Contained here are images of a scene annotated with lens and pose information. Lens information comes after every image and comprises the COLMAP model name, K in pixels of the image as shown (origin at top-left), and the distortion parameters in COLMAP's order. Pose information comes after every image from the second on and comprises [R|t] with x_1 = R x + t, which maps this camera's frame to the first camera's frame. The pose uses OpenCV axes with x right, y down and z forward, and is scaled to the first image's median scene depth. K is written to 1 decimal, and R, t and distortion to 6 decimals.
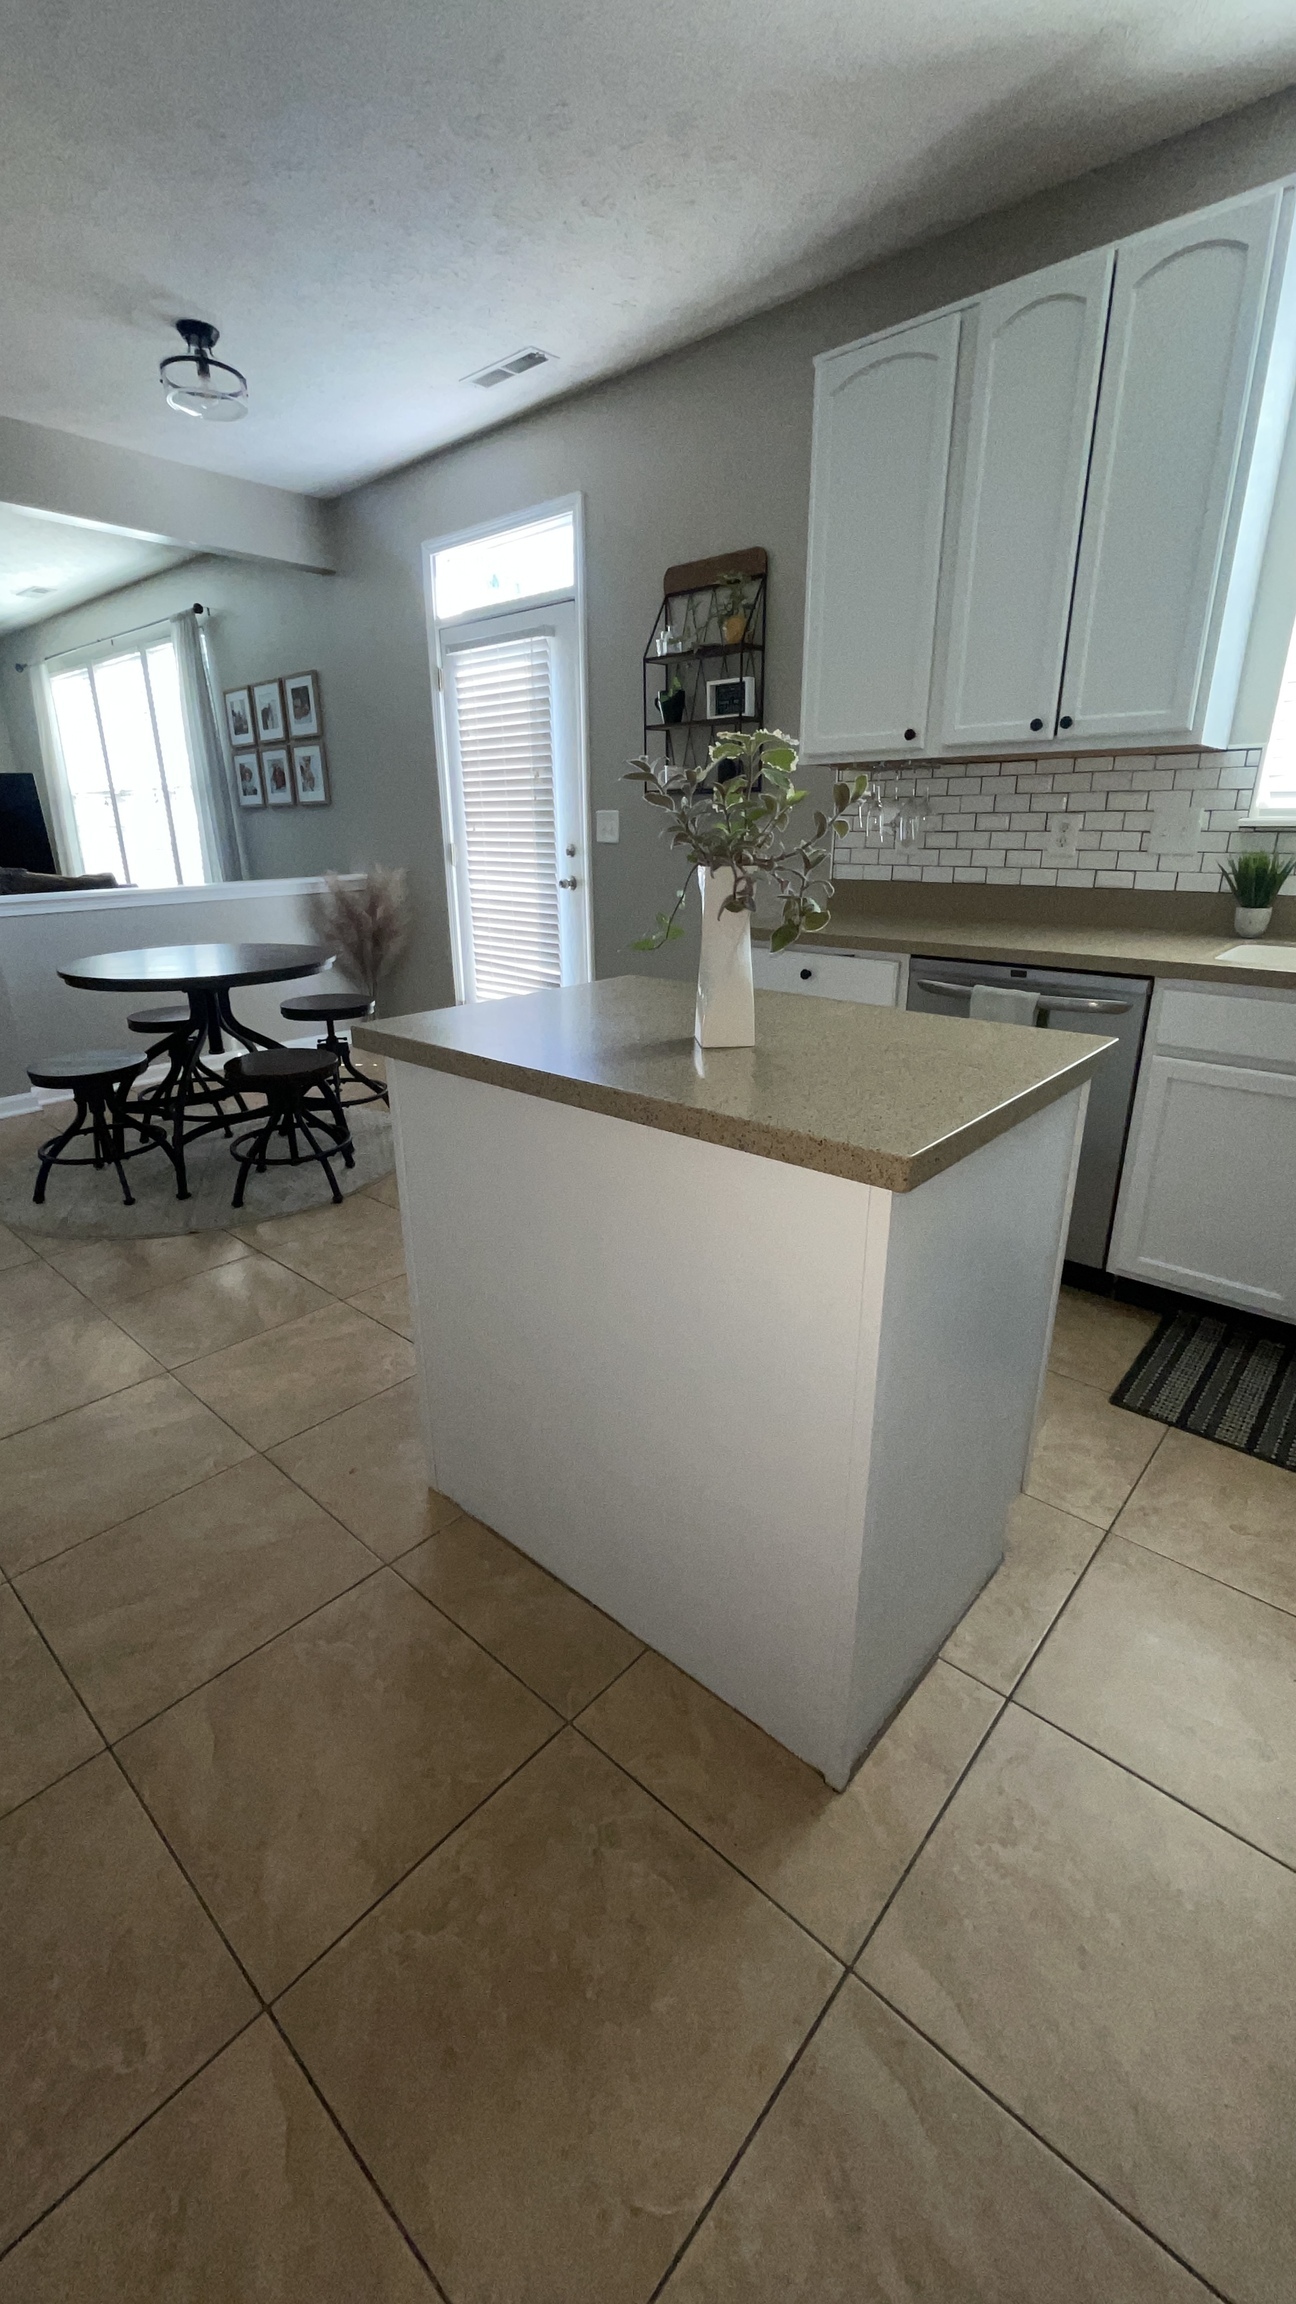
lens RADIAL K [[928.8, 0, 648.0], [0, 928.8, 1152.0], [0, 0, 1]] dist [-0.000255, -0.003112]
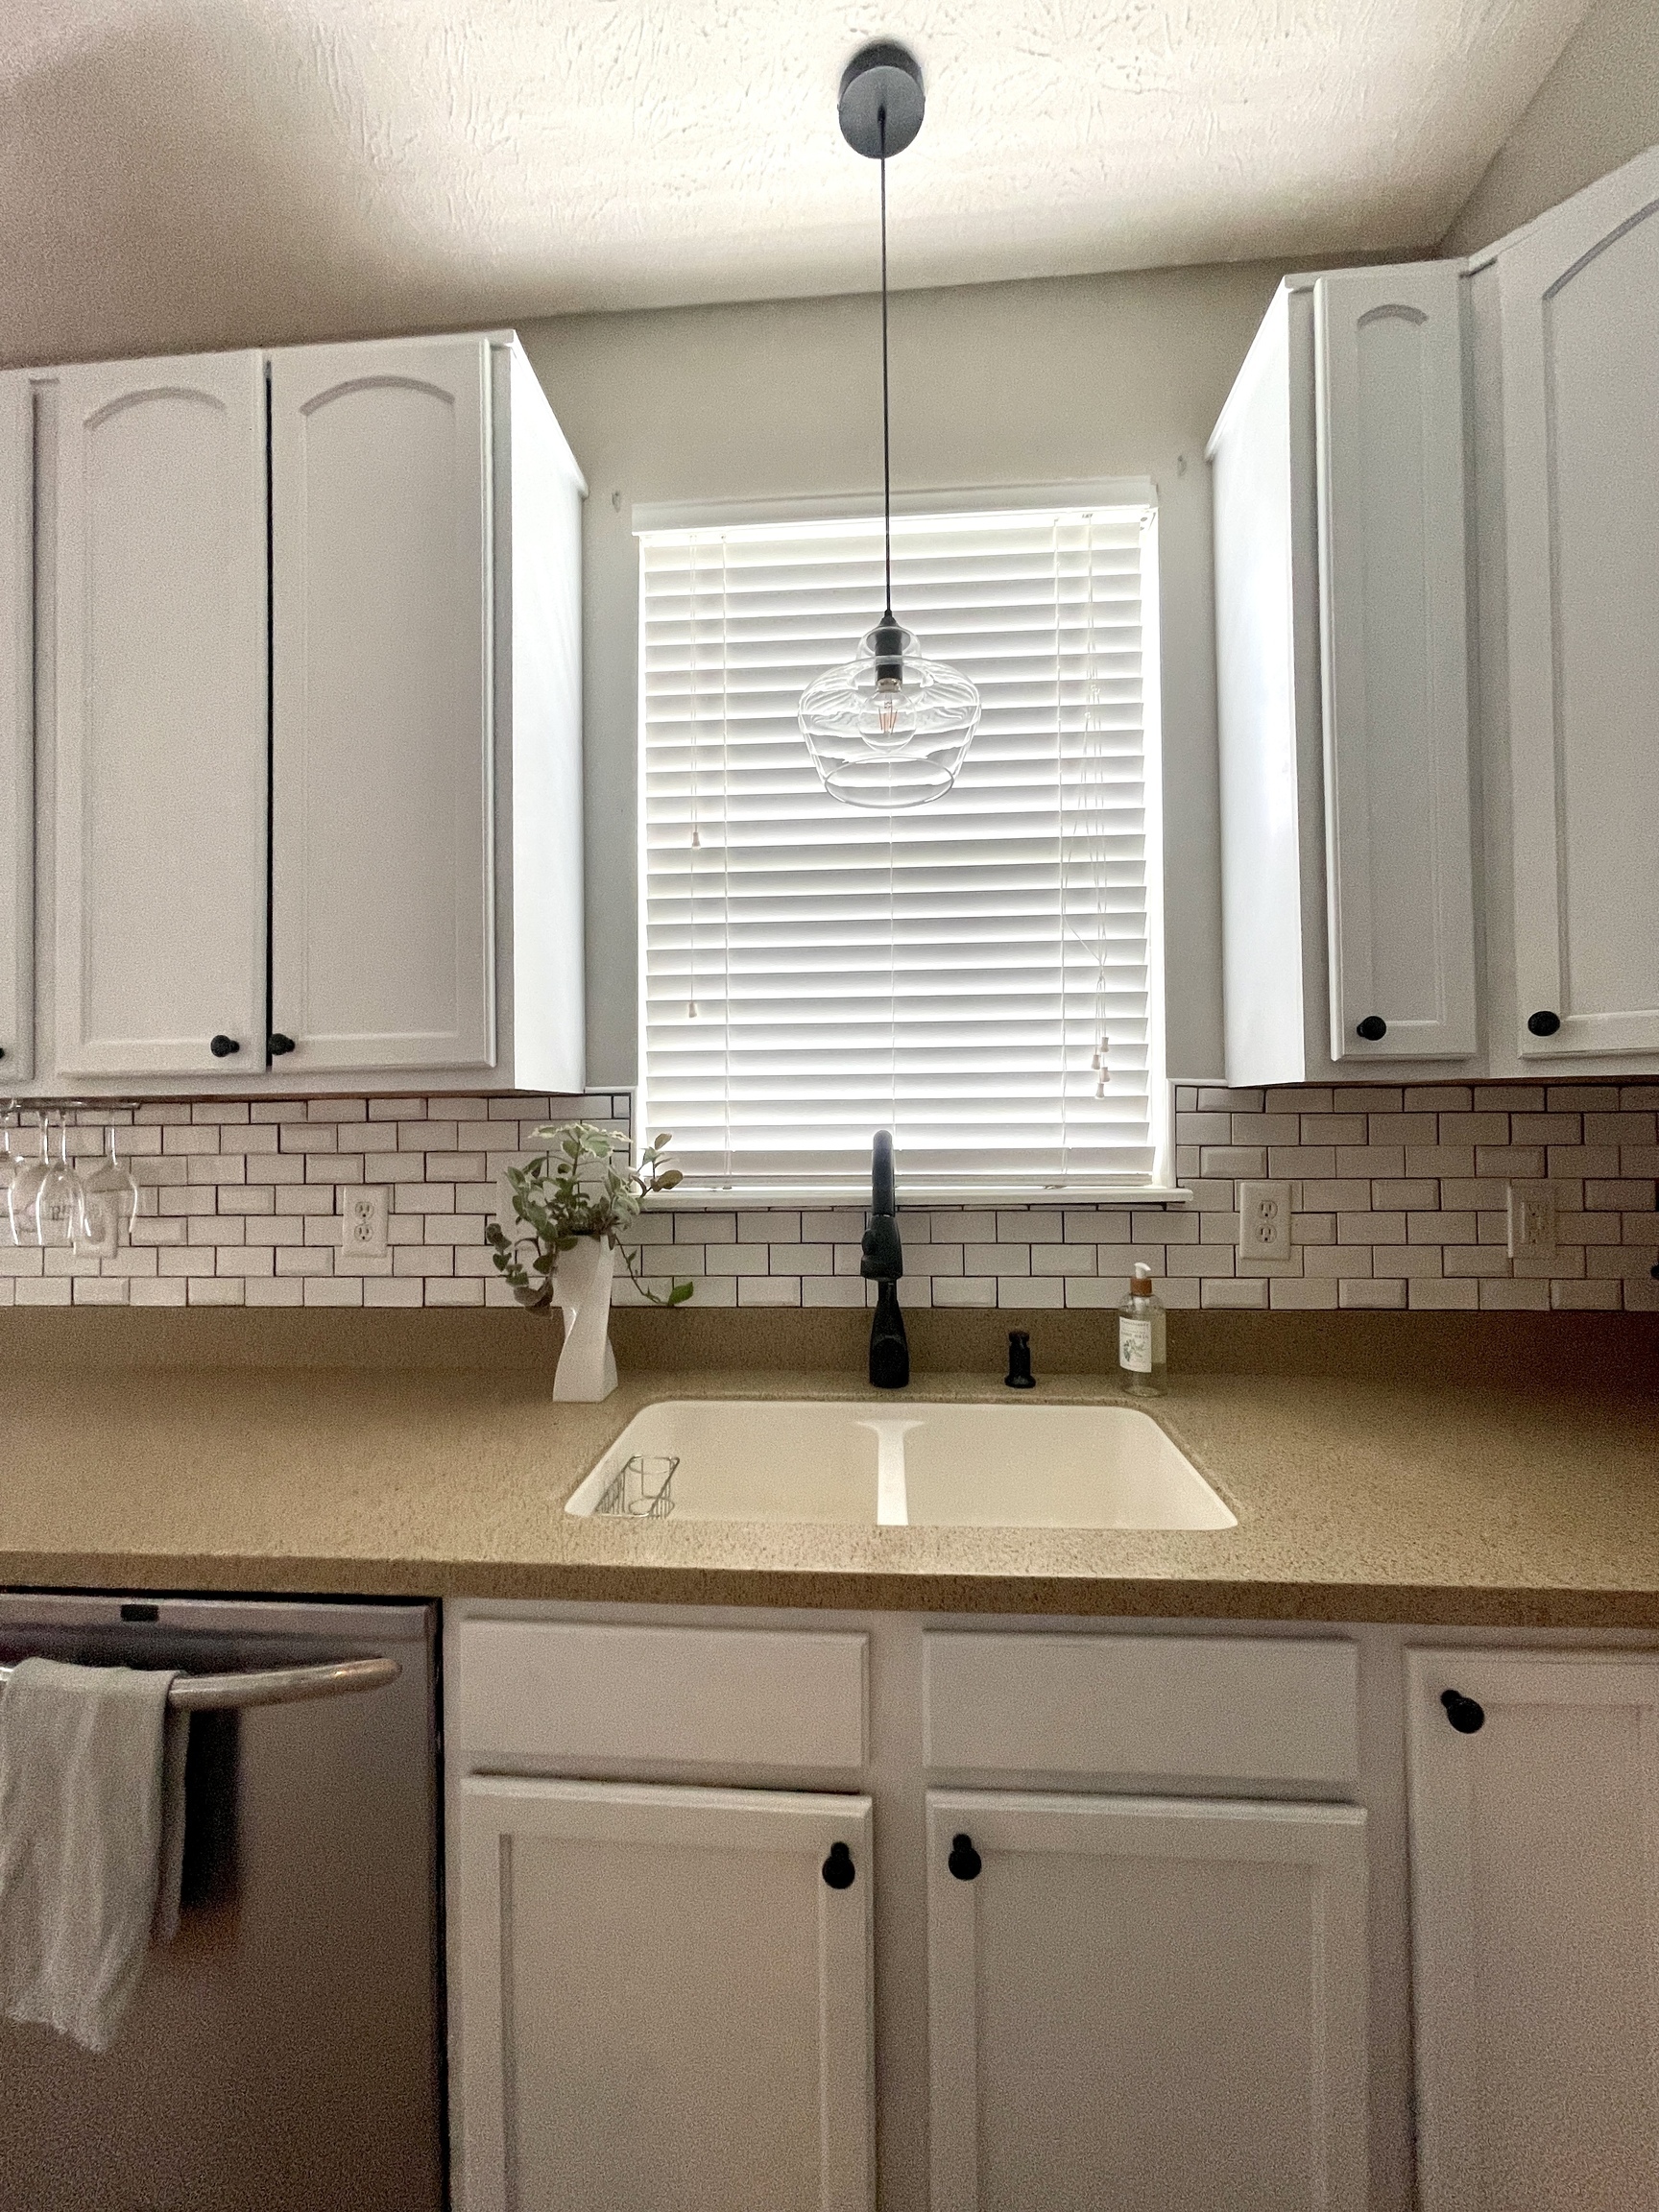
lens RADIAL K [[889.8, 0, 829.5], [0, 889.8, 1106.0], [0, 0, 1]] dist [-0.000041, 0.000008]
pose [[0.791726, 0.002446, 0.610872, 0.338216], [0.213148, 0.936038, -0.280001, -0.190811], [-0.572484, 0.351891, 0.740564, 0.393892]]
